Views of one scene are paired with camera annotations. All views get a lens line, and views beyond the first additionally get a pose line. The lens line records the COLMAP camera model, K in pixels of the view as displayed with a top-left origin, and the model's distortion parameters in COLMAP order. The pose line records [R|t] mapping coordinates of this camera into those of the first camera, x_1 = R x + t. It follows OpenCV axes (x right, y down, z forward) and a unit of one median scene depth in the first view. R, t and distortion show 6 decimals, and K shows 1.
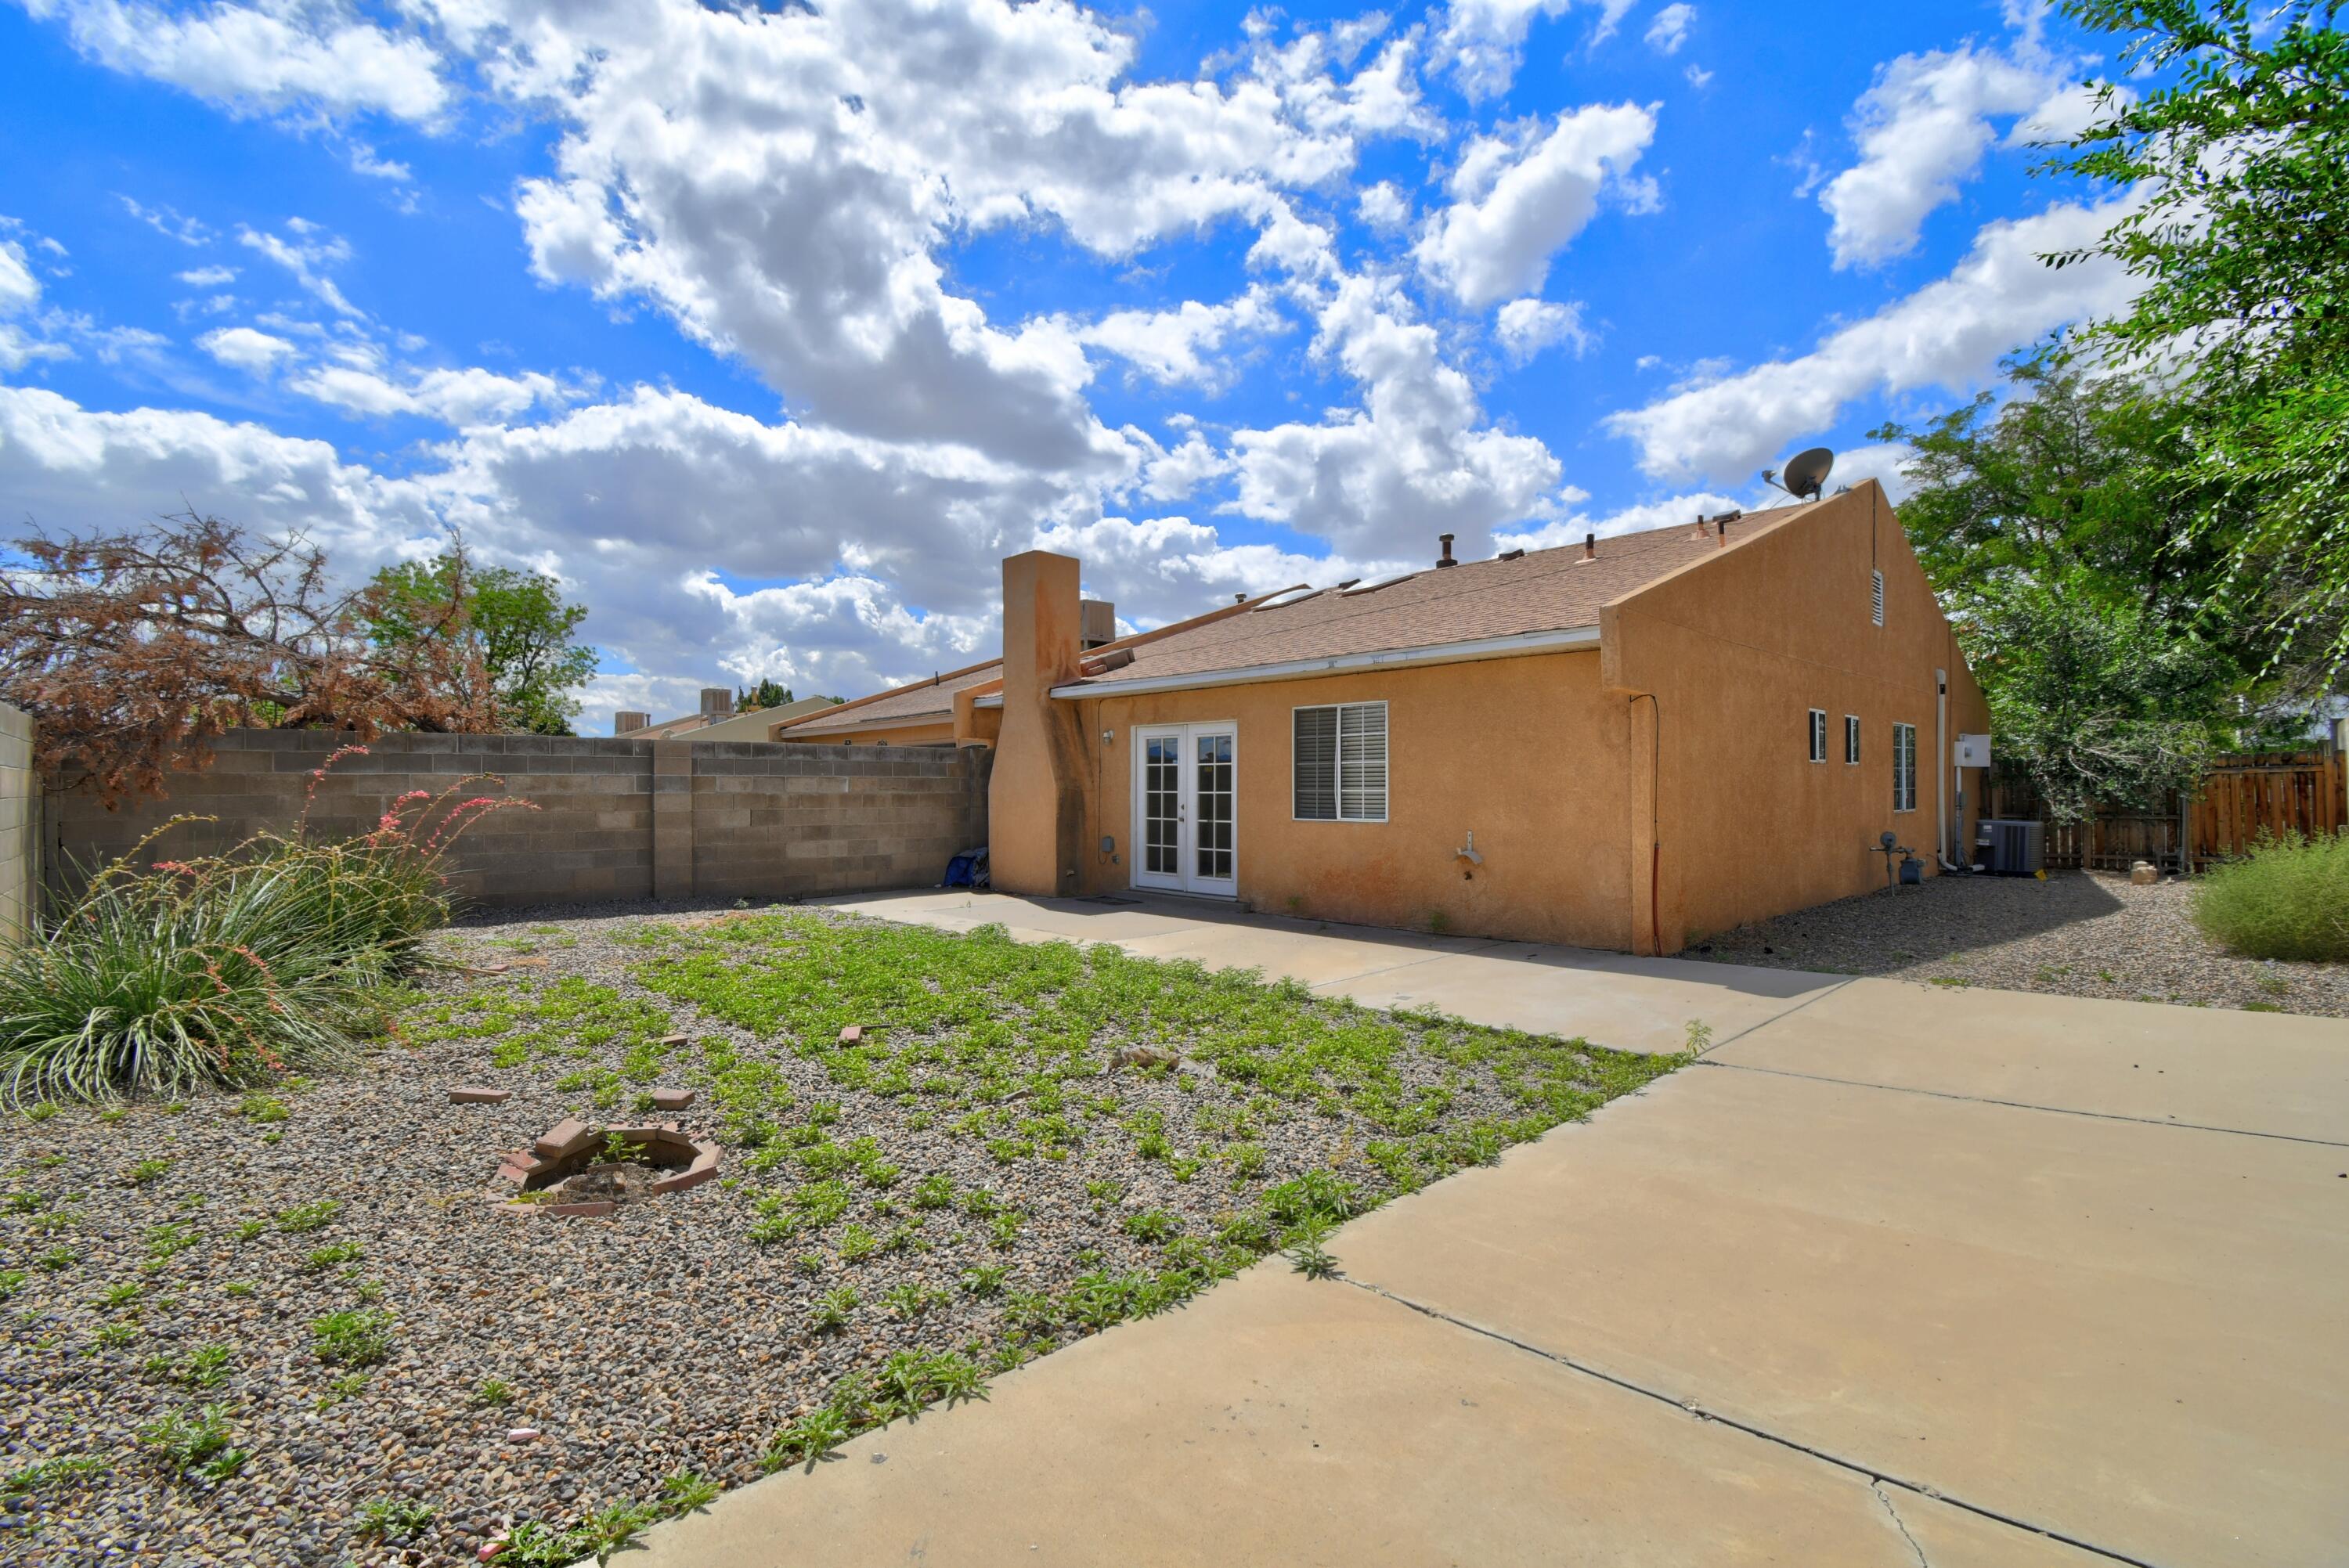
lens RADIAL K [[1051.2, 0, 1172.9], [0, 1051.2, 789.6], [0, 0, 1]] dist [-0.002512, -0.003993]
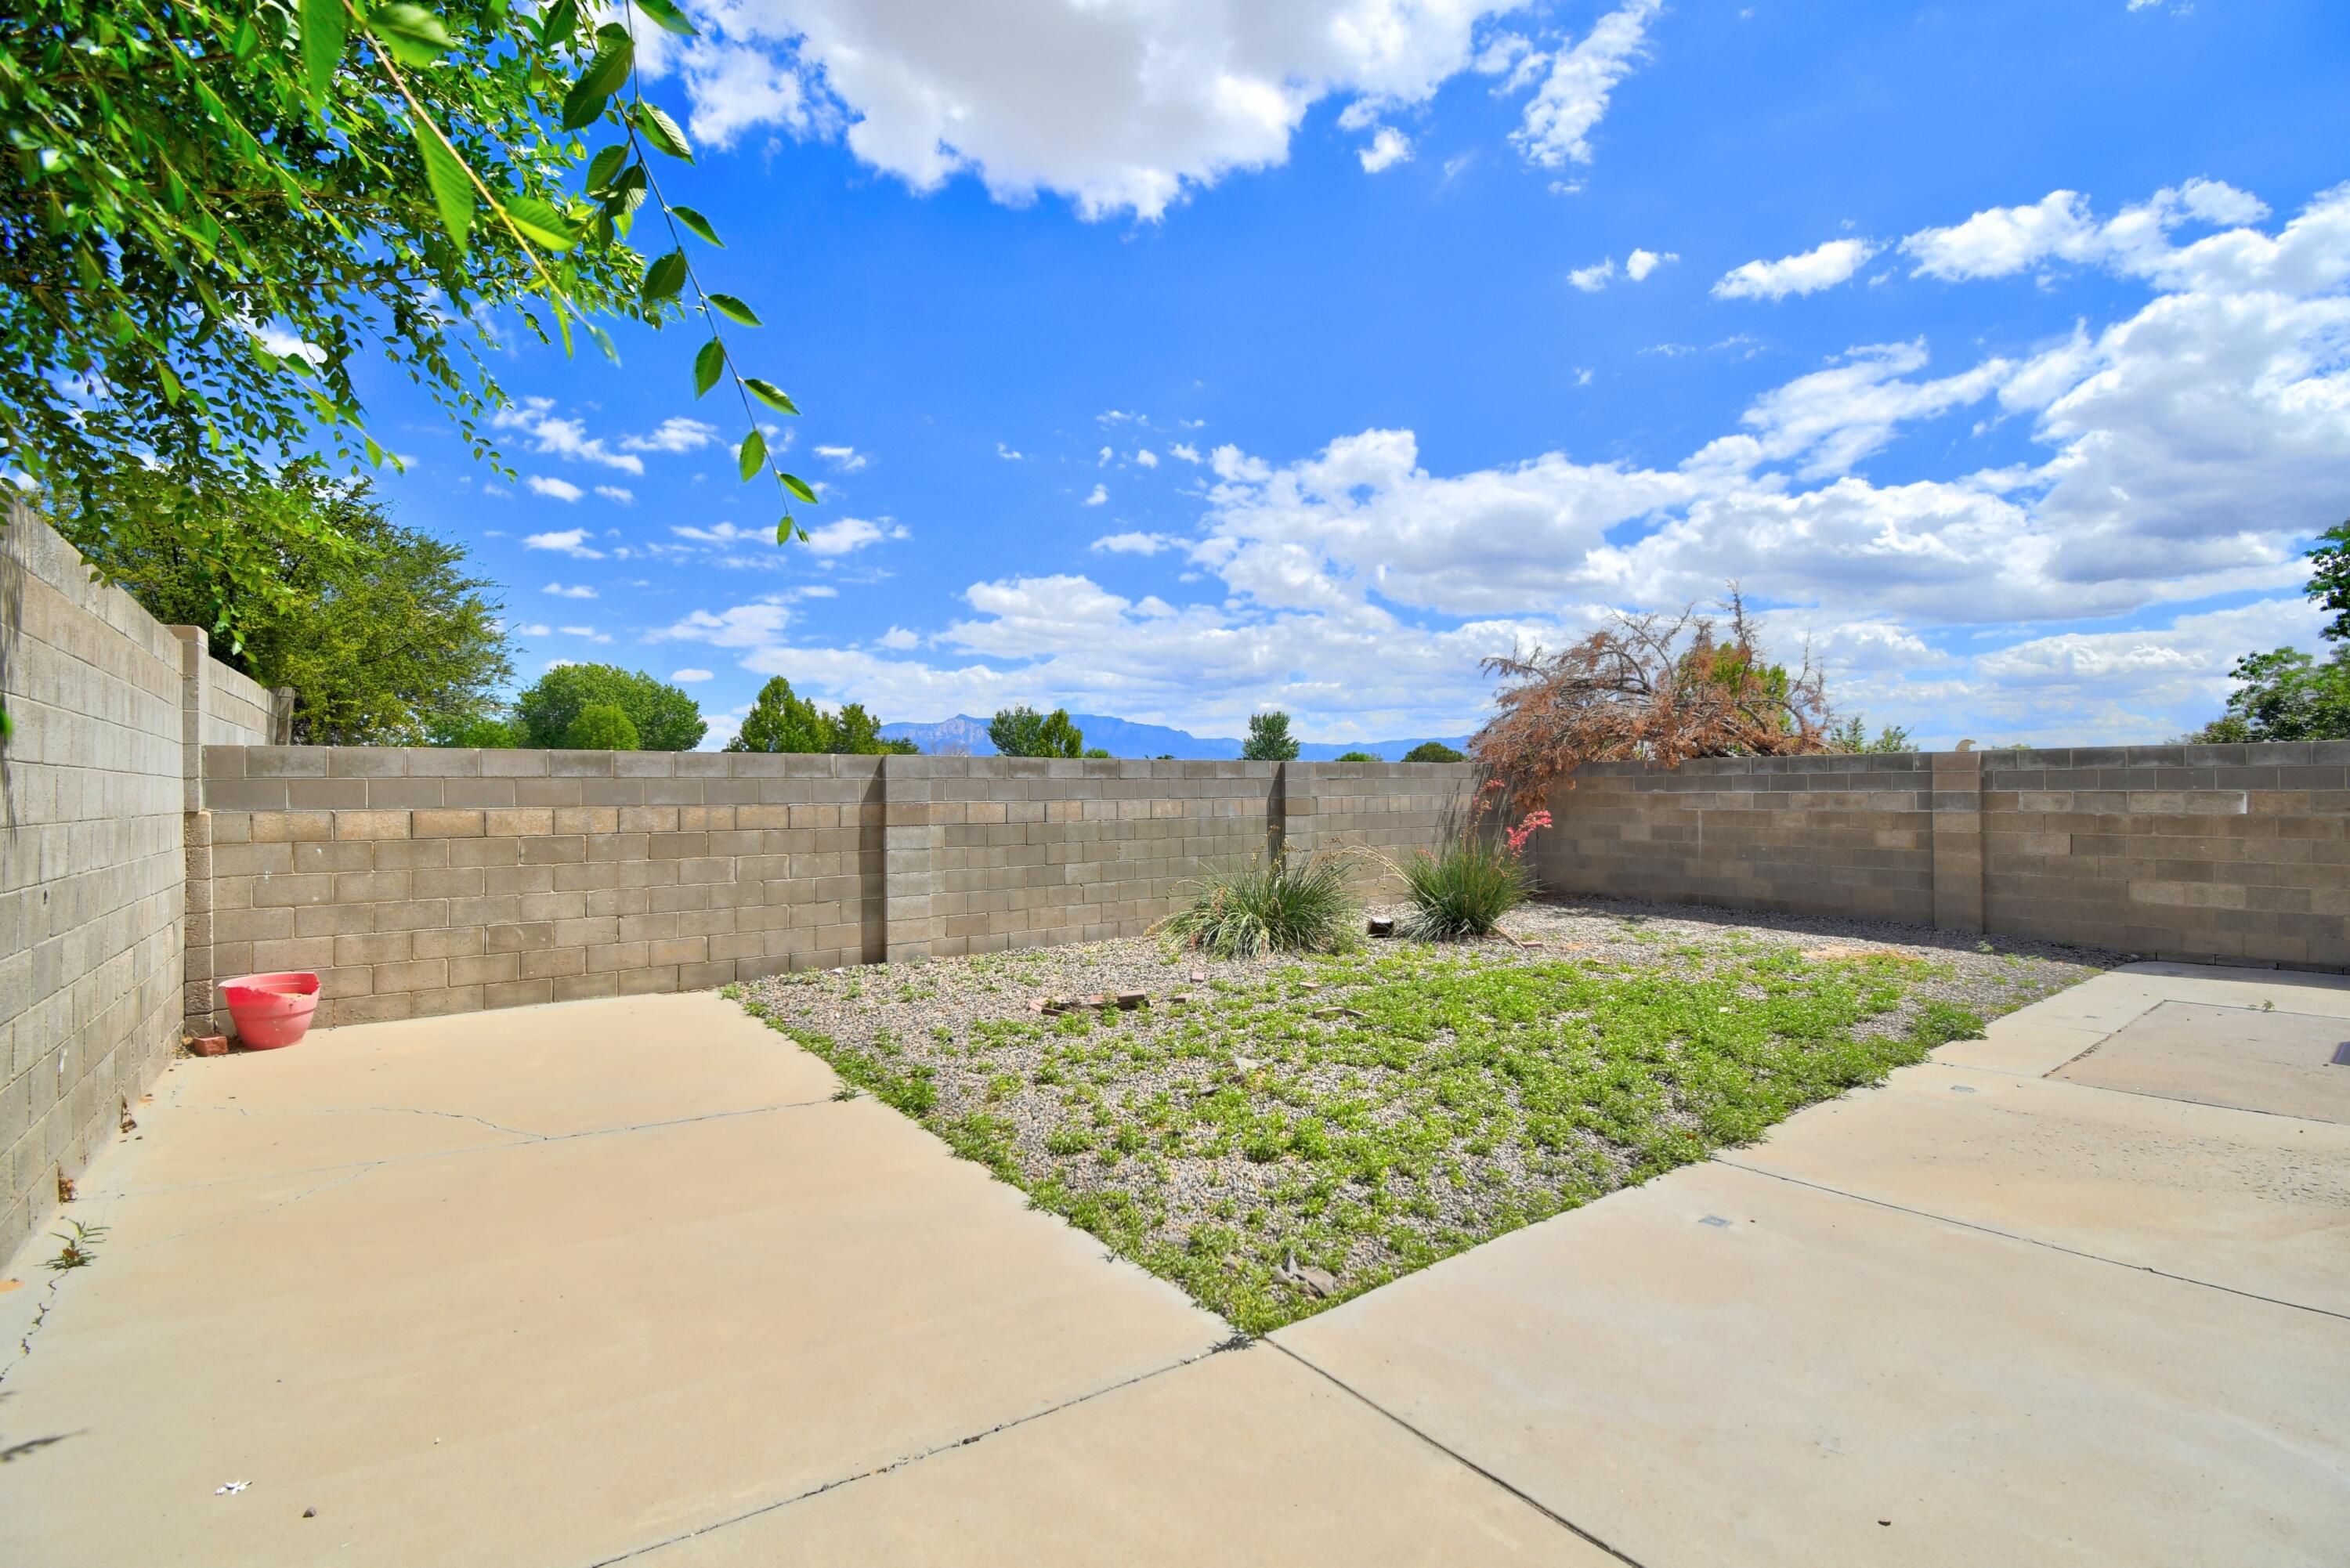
lens RADIAL K [[1051.7, 0, 1173.2], [0, 1051.7, 786.3], [0, 0, 1]] dist [-0.002512, -0.003993]
pose [[-0.113283, -0.000400, -0.993563, 0.480963], [0.008417, 0.999964, -0.001362, -0.022515], [0.993527, -0.008517, -0.113275, 0.450276]]
